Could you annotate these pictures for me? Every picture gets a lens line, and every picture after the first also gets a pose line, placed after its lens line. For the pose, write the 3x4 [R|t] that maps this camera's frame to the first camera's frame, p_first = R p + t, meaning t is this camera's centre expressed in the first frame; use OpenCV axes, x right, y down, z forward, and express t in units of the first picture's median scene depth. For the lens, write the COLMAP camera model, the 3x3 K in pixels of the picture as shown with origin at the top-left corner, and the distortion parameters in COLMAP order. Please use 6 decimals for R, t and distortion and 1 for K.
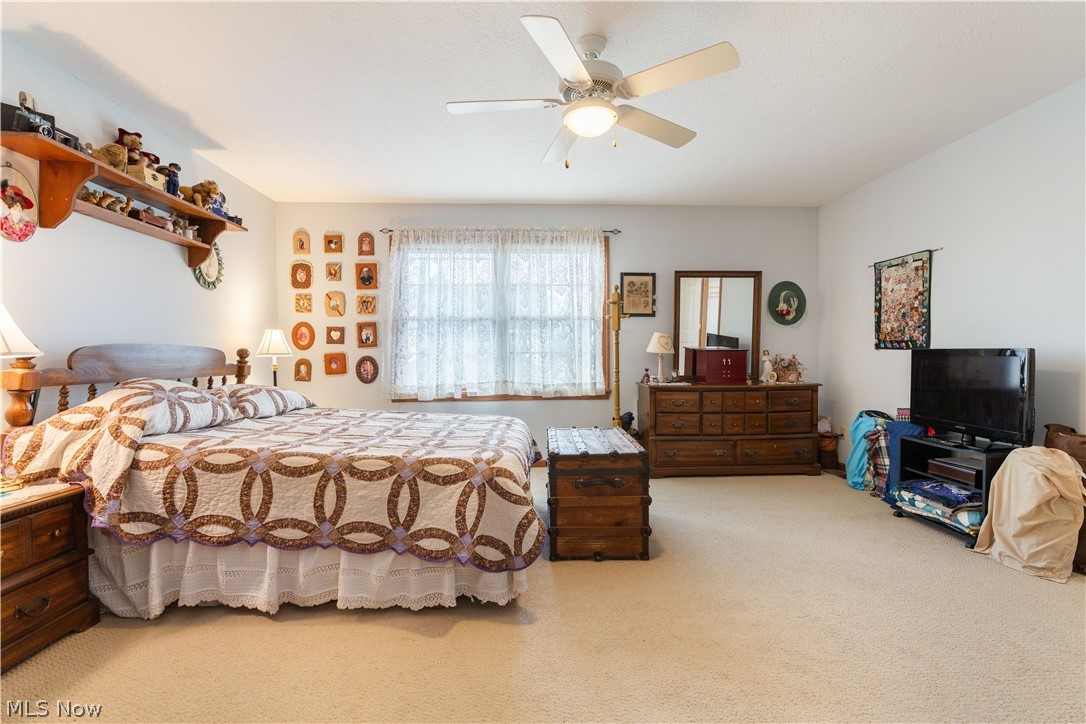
lens RADIAL K [[493.6, 0, 541.7], [0, 493.6, 360.8], [0, 0, 1]] dist [-0.006665, 0.002726]
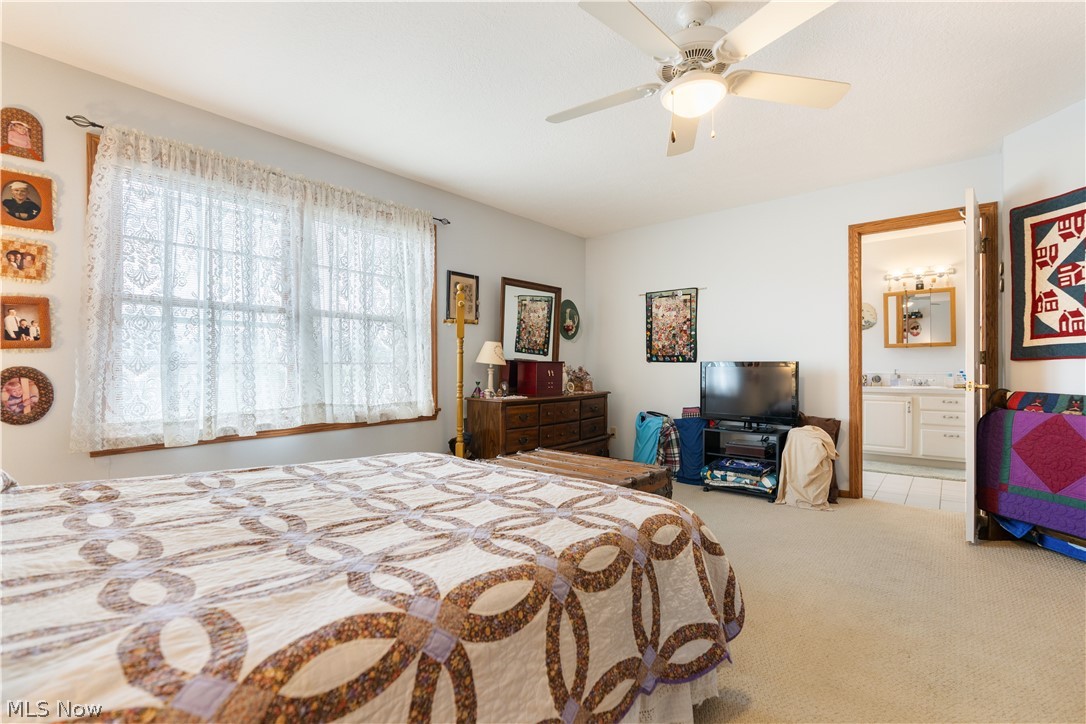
lens RADIAL K [[493.6, 0, 544.0], [0, 493.6, 367.2], [0, 0, 1]] dist [-0.006665, 0.002726]
pose [[0.676632, 0.001541, 0.736320, -0.423422], [0.009781, 0.999891, -0.011082, 0.000695], [-0.736257, 0.014700, 0.676543, 0.354981]]
